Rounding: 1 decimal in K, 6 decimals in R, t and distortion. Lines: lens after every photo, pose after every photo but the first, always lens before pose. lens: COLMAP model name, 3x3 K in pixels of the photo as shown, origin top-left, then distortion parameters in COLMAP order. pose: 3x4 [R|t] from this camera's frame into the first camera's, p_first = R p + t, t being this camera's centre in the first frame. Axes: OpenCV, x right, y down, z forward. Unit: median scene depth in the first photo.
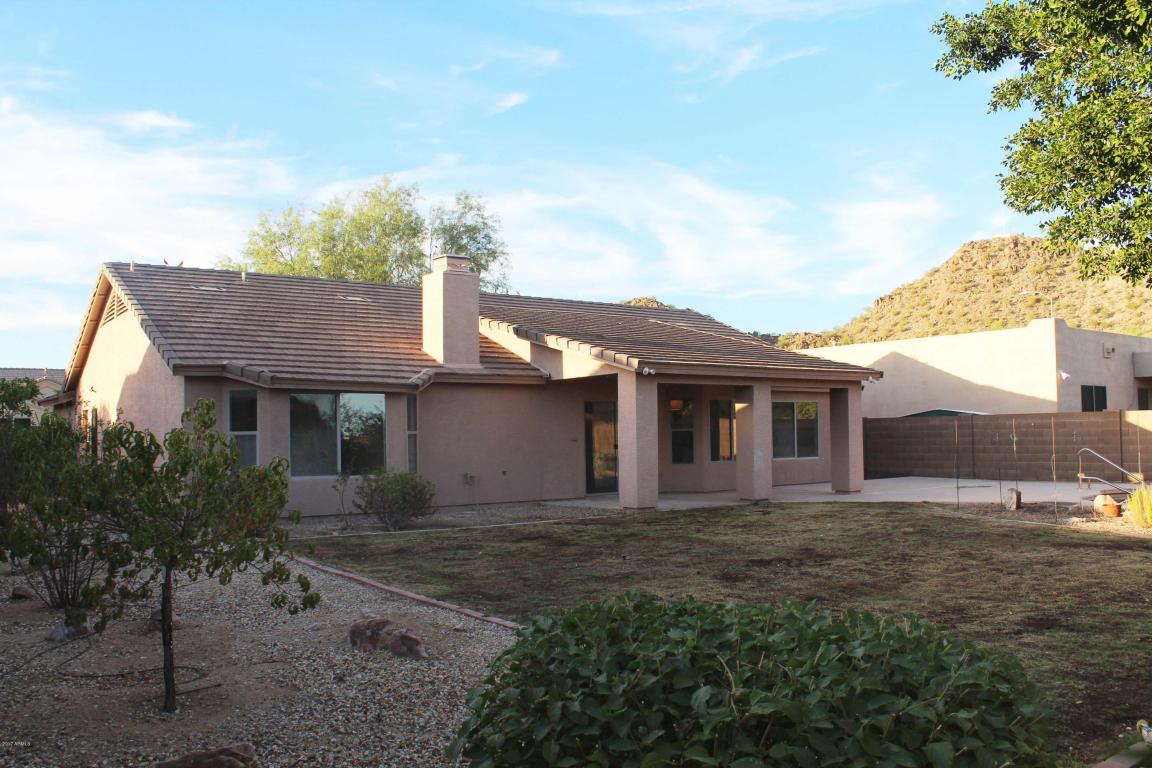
lens RADIAL K [[954.5, 0, 576.0], [0, 954.5, 384.0], [0, 0, 1]] dist [-0.164777, 0.147259]
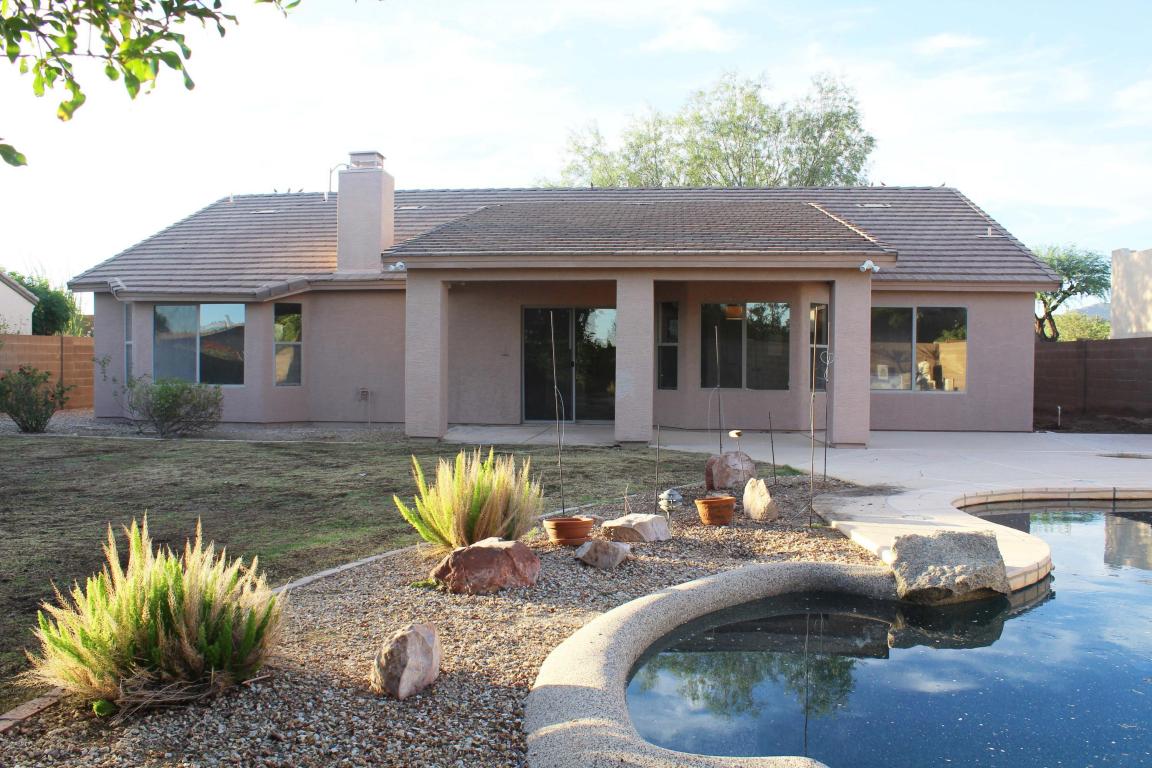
lens RADIAL K [[954.5, 0, 576.0], [0, 954.5, 384.0], [0, 0, 1]] dist [-0.164777, 0.147259]
pose [[0.727415, 0.034703, -0.685320, 0.599333], [0.021671, 0.997060, 0.073492, 0.024571], [0.685856, -0.068310, 0.724524, 0.431944]]
